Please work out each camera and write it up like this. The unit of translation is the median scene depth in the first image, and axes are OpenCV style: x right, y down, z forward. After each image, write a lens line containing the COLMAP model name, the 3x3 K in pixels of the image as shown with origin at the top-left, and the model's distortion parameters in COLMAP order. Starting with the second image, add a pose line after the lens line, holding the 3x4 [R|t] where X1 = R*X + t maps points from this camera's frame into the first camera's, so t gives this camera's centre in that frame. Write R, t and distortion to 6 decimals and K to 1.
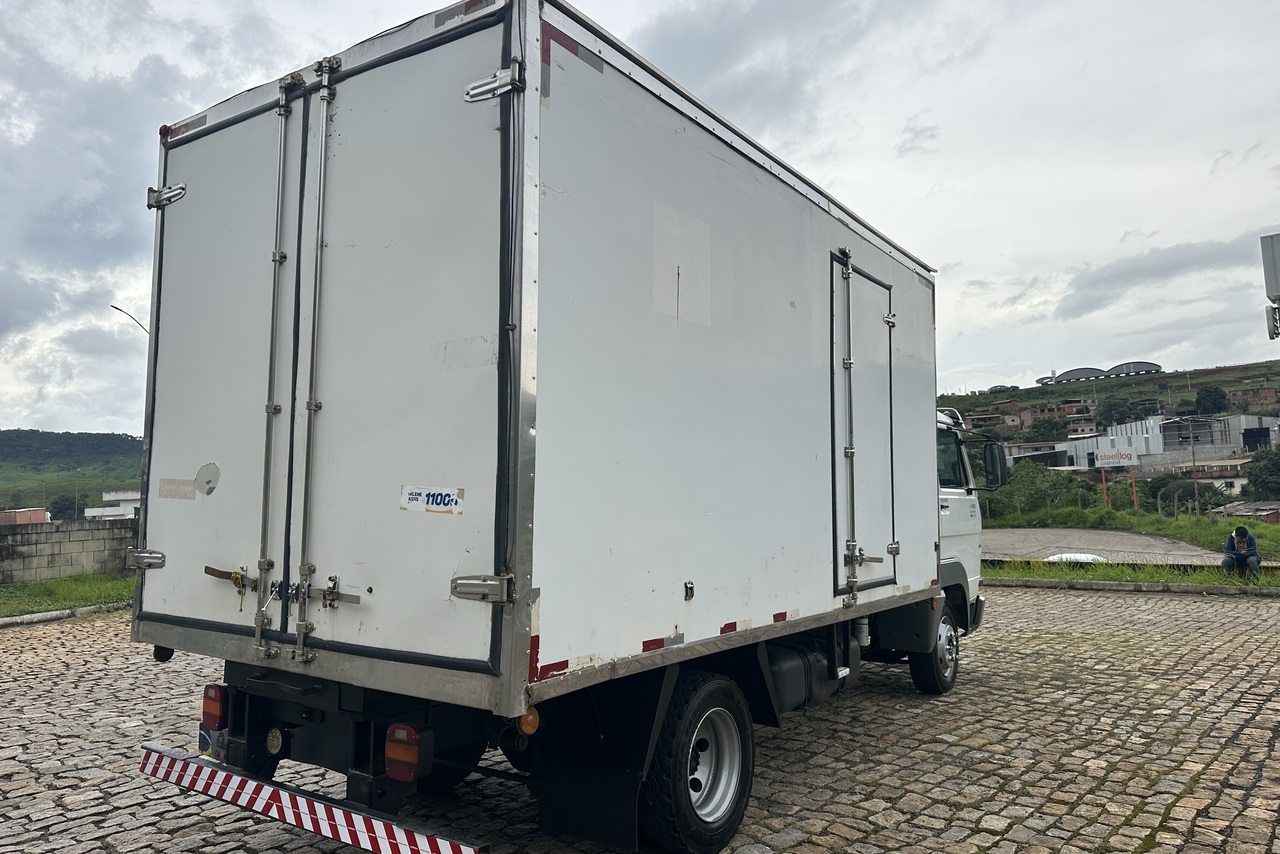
lens RADIAL K [[898.9, 0, 640.0], [0, 898.9, 427.0], [0, 0, 1]] dist [0.107928, -0.154218]
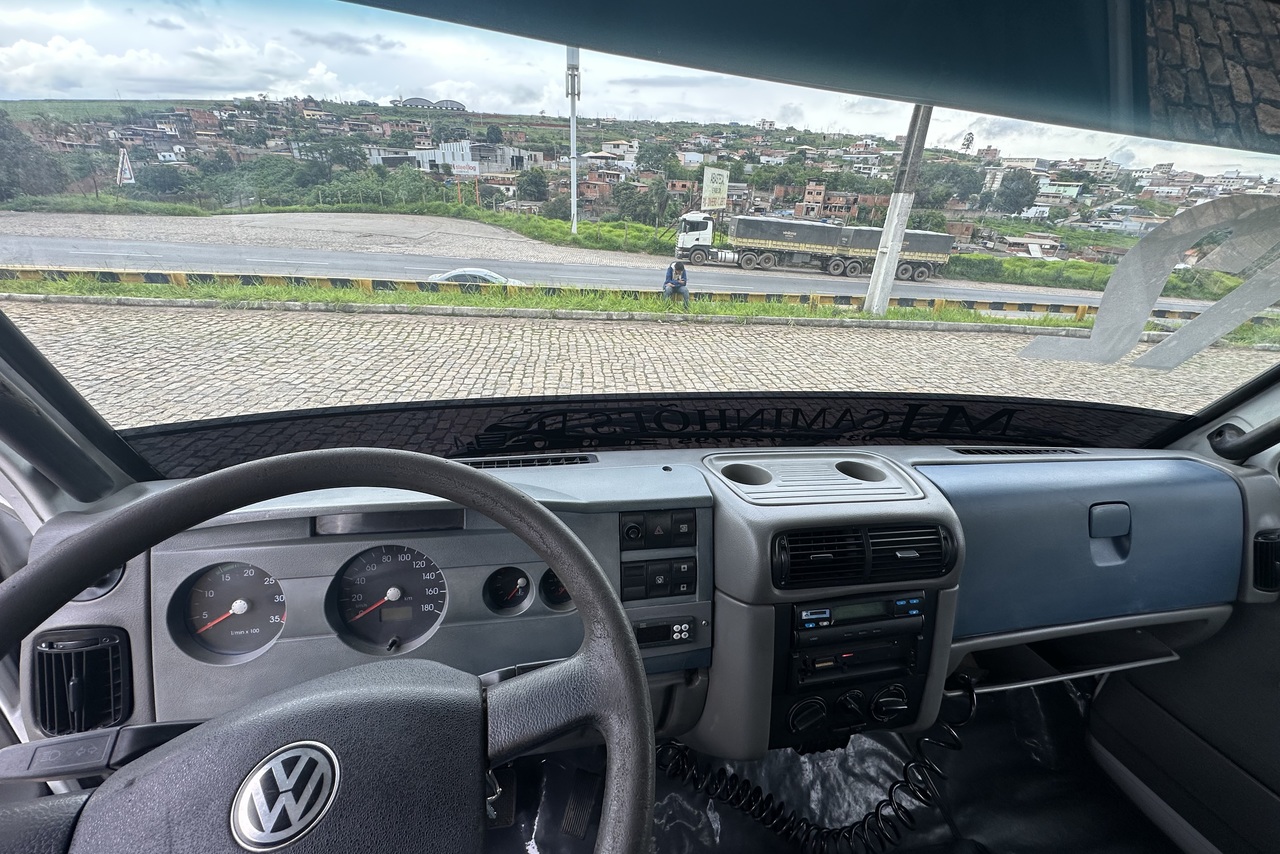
lens RADIAL K [[503.5, 0, 635.8], [0, 503.5, 423.5], [0, 0, 1]] dist [-0.007580, 0.000672]
pose [[0.675835, -0.240720, 0.696635, 0.398560], [-0.137615, 0.887331, 0.440120, 0.056976], [-0.724092, -0.393316, 0.566563, 2.267314]]
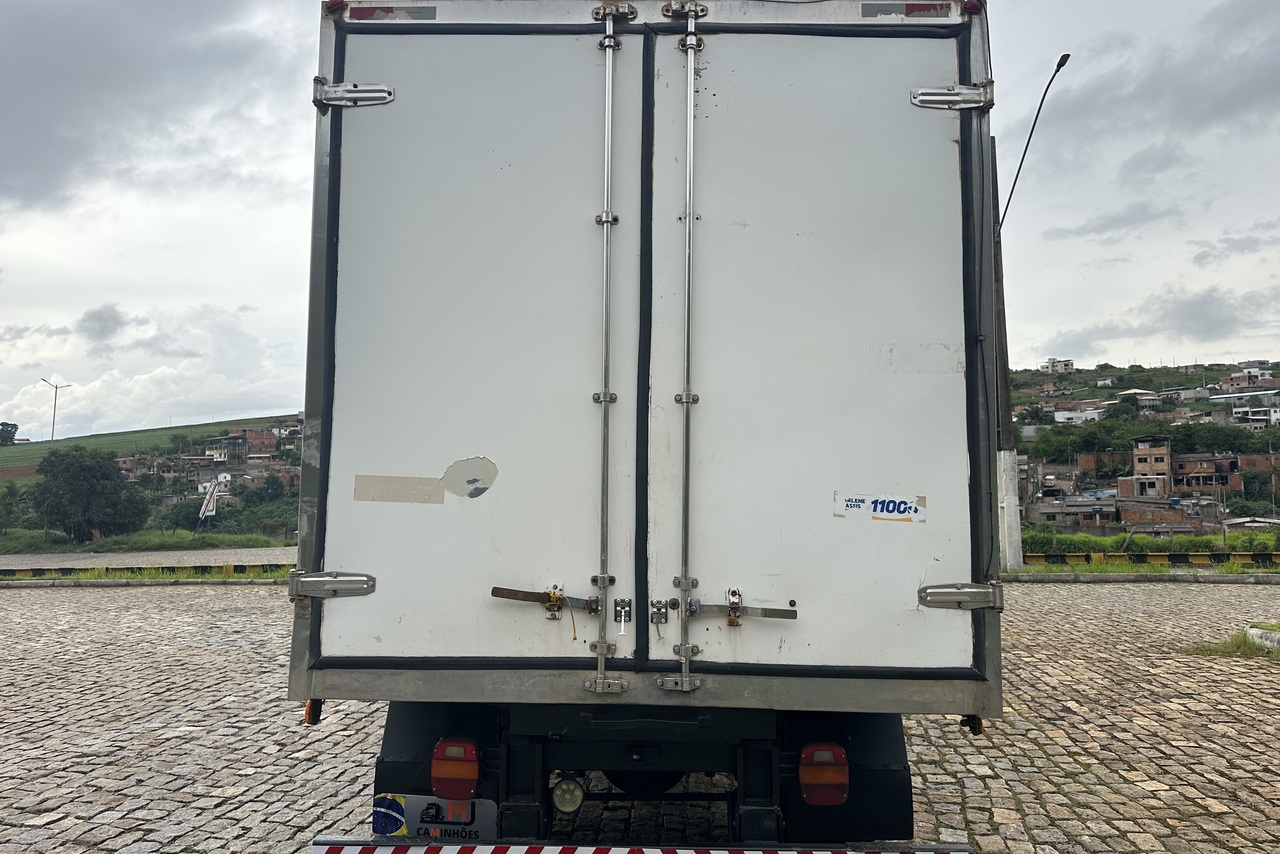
lens RADIAL K [[880.0, 0, 641.6], [0, 880.0, 434.0], [0, 0, 1]] dist [0.094125, -0.003561]
pose [[0.829119, 0.049884, 0.556842, -0.817886], [-0.050694, 0.998616, -0.013979, 0.023891], [-0.556769, -0.016638, 0.830501, 0.296465]]
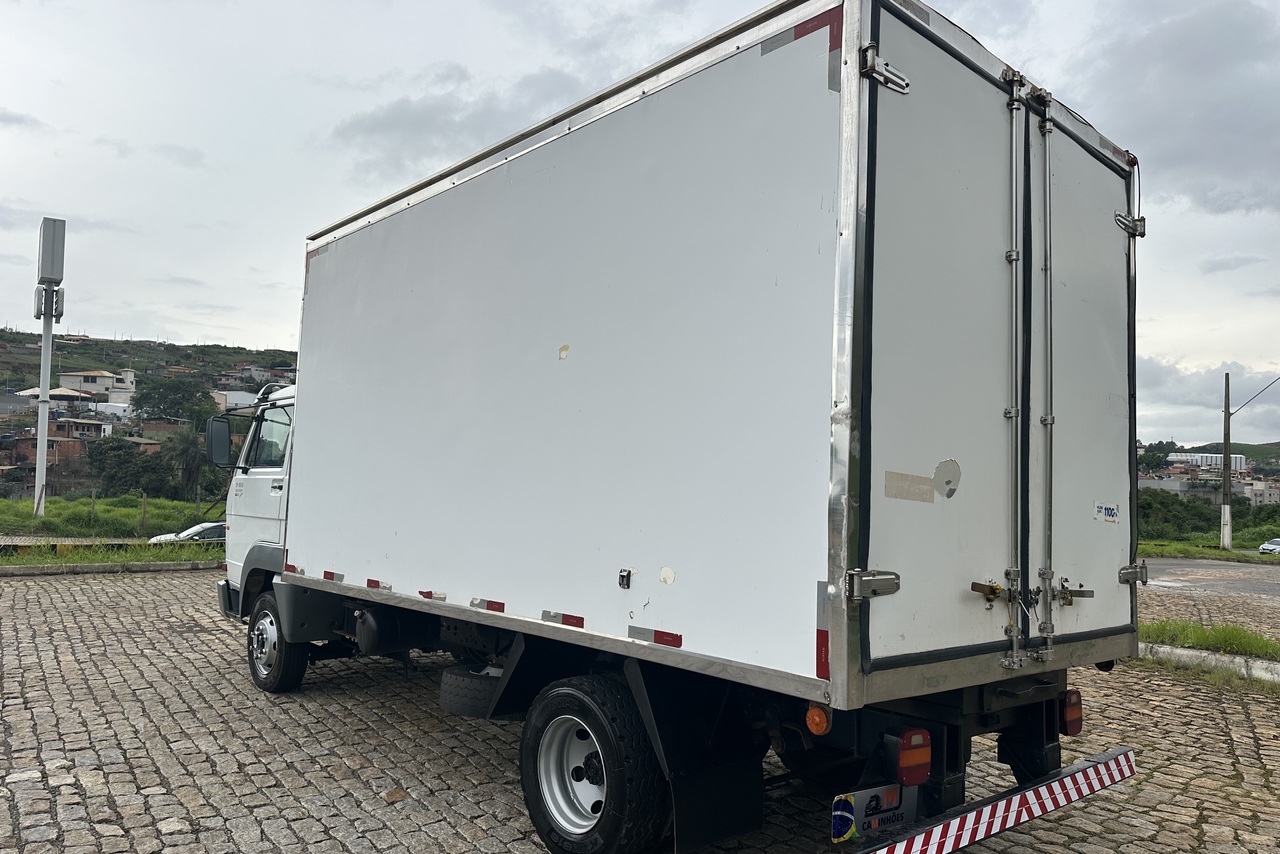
lens RADIAL K [[898.9, 0, 640.0], [0, 898.9, 427.0], [0, 0, 1]] dist [0.107928, -0.154218]
pose [[0.226555, 0.086793, 0.970124, -1.412822], [-0.114381, 0.991501, -0.061994, 0.098568], [-0.967259, -0.096918, 0.234557, 1.136243]]
